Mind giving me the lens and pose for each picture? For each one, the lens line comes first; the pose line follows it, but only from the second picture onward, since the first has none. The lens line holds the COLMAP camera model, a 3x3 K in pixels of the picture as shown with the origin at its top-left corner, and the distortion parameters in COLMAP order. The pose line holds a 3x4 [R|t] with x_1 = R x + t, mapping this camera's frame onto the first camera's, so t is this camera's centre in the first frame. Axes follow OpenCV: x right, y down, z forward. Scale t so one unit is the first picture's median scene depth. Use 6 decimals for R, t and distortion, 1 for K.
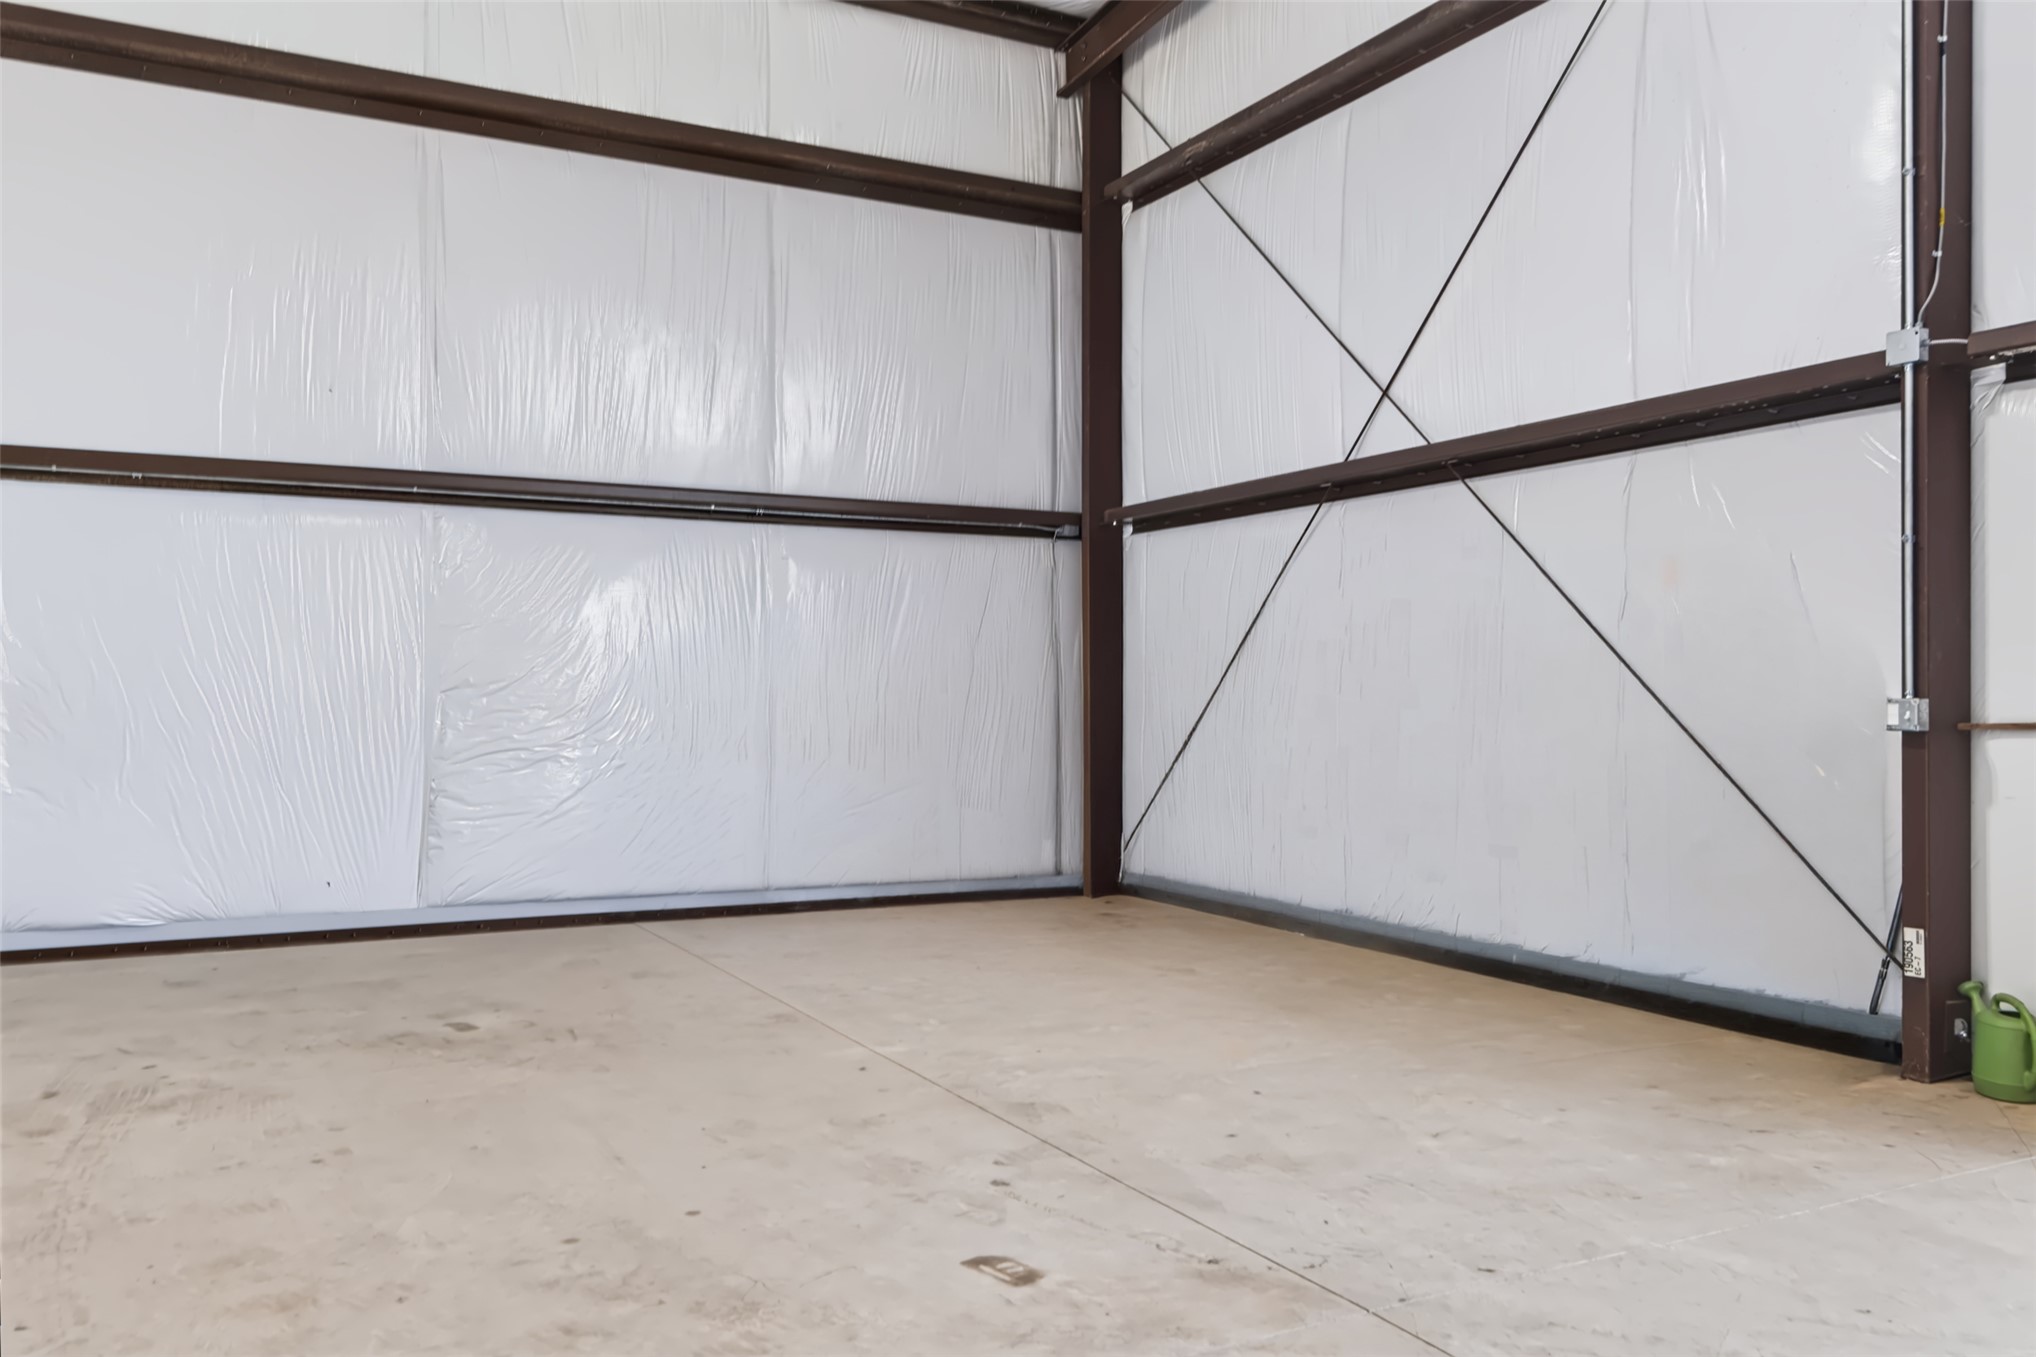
lens RADIAL K [[1547.6, 0, 1002.8], [0, 1547.6, 687.2], [0, 0, 1]] dist [-0.000013, -0.002043]
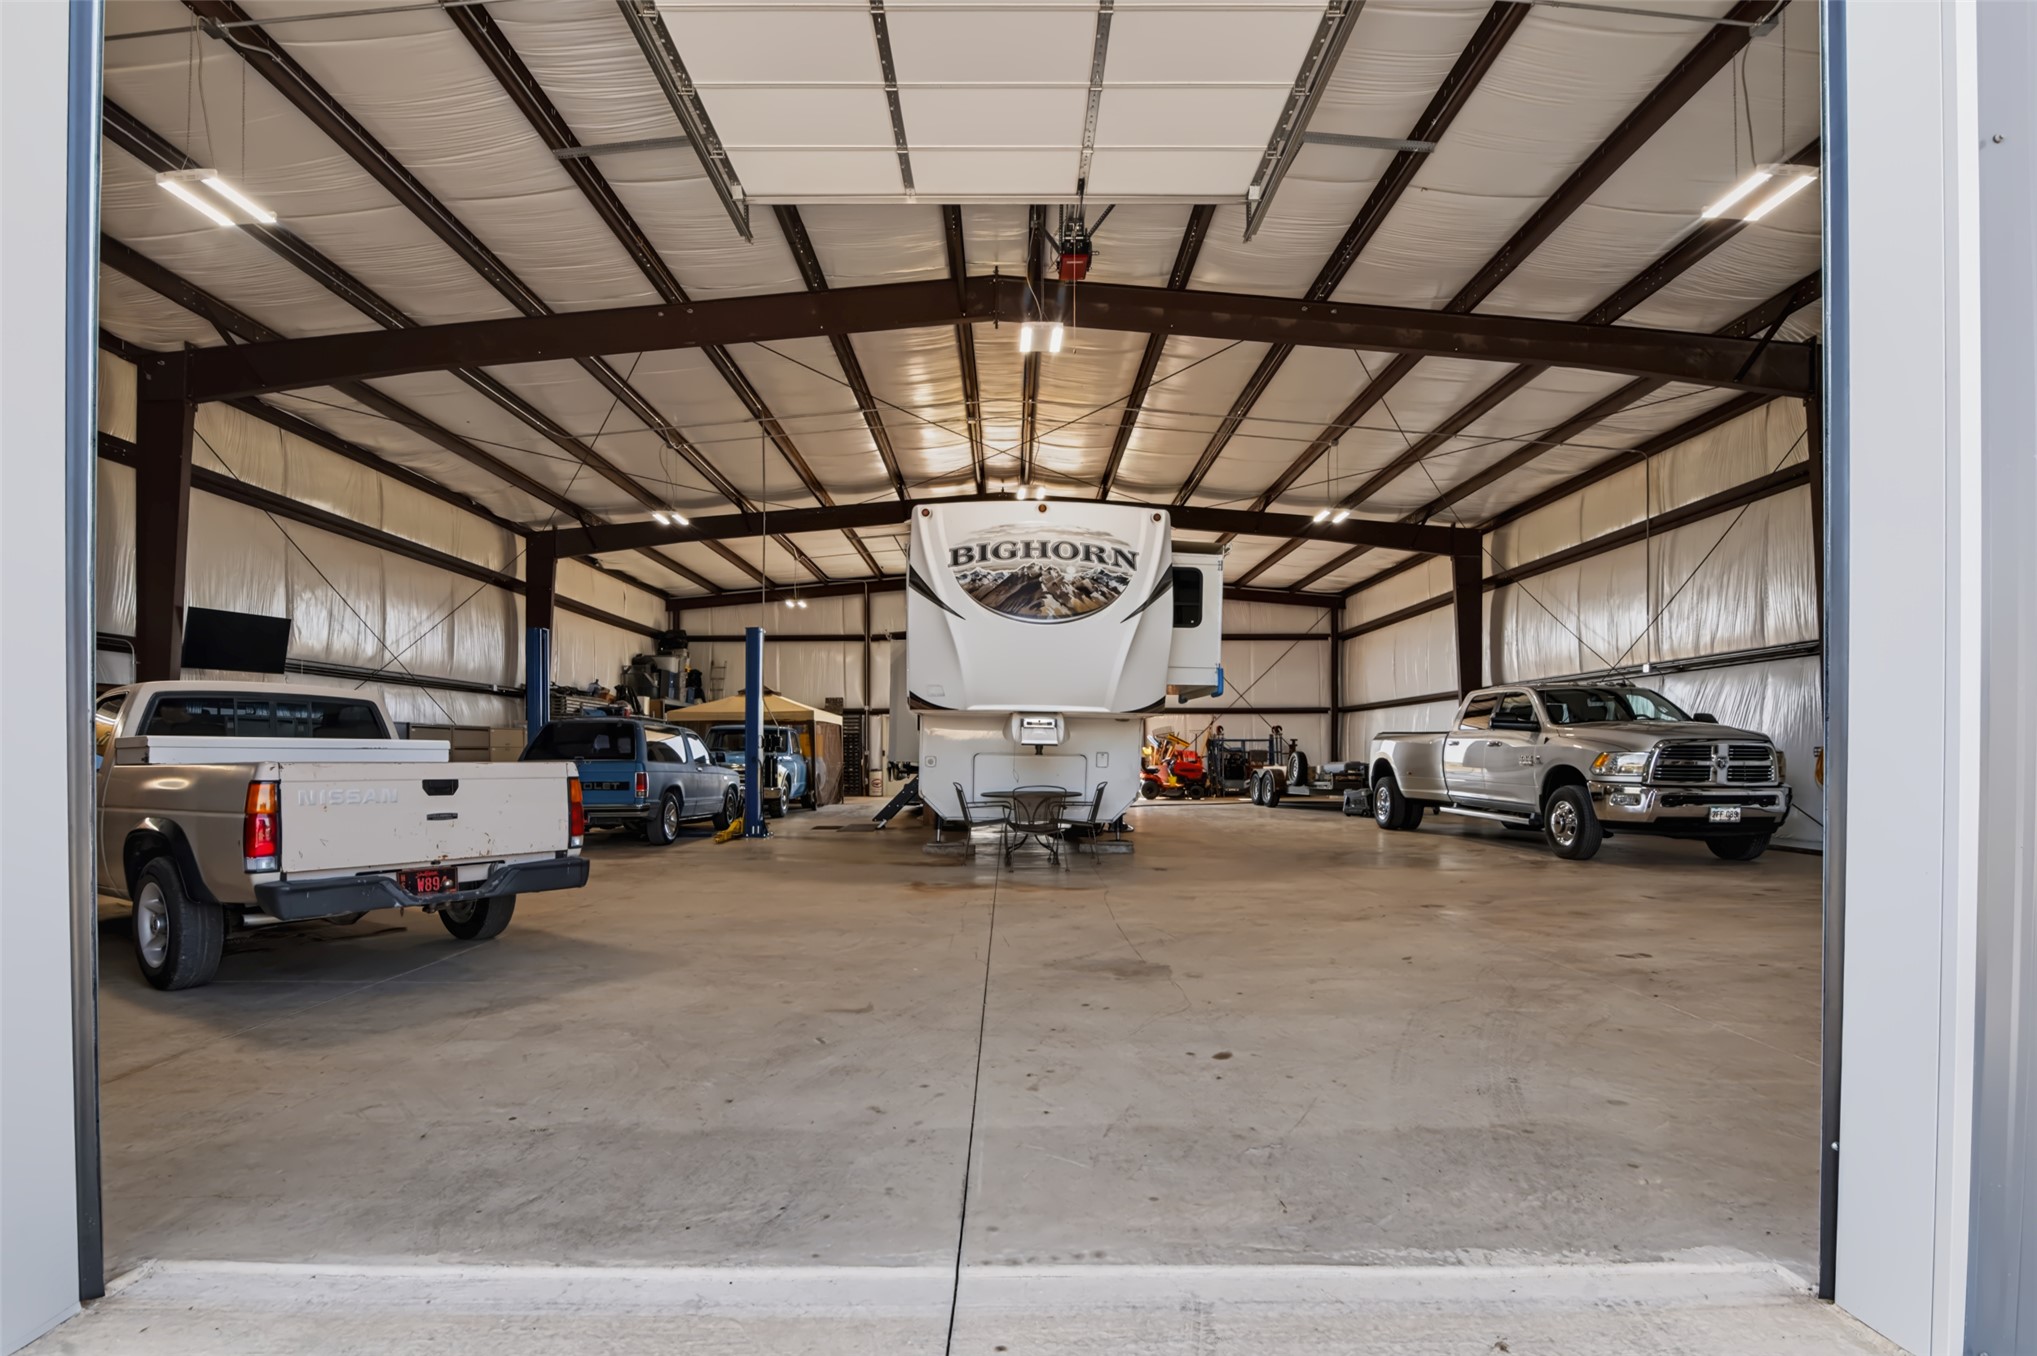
lens RADIAL K [[942.3, 0, 1006.4], [0, 942.3, 676.3], [0, 0, 1]] dist [-0.020213, 0.001739]
pose [[-0.461613, -0.070356, -0.884287, 0.722603], [0.001826, 0.996772, -0.080259, 0.012602], [0.887079, -0.038663, -0.459995, 0.304368]]
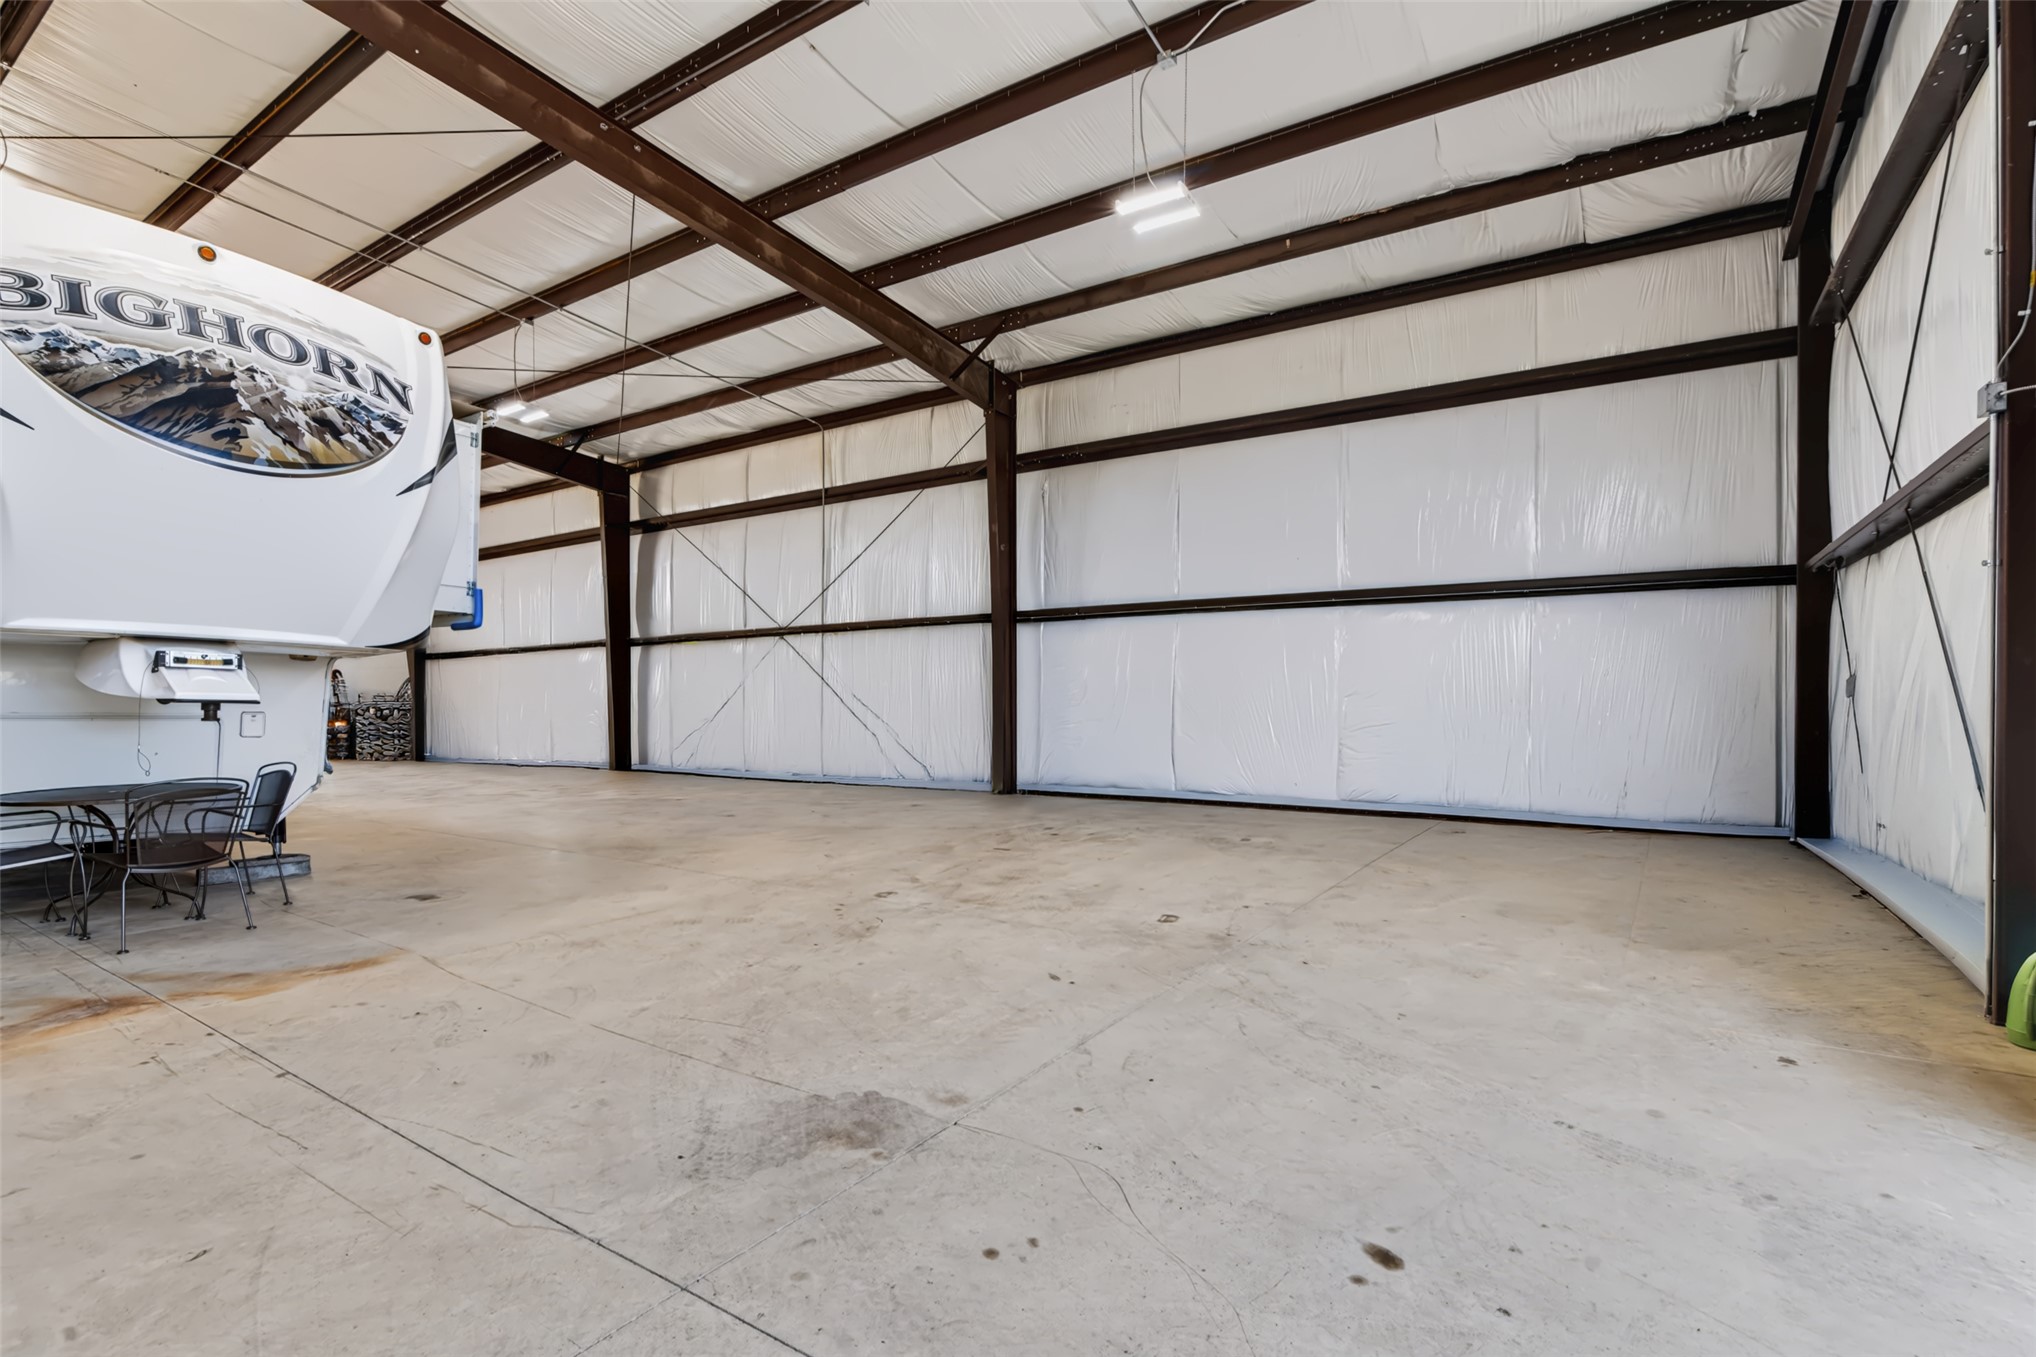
lens RADIAL K [[941.9, 0, 1005.9], [0, 941.9, 676.8], [0, 0, 1]] dist [-0.020213, 0.001739]
pose [[0.482313, -0.020473, -0.875760, 0.475355], [0.002307, 0.999753, -0.022101, 0.003113], [0.875996, 0.008639, 0.482241, 0.001952]]
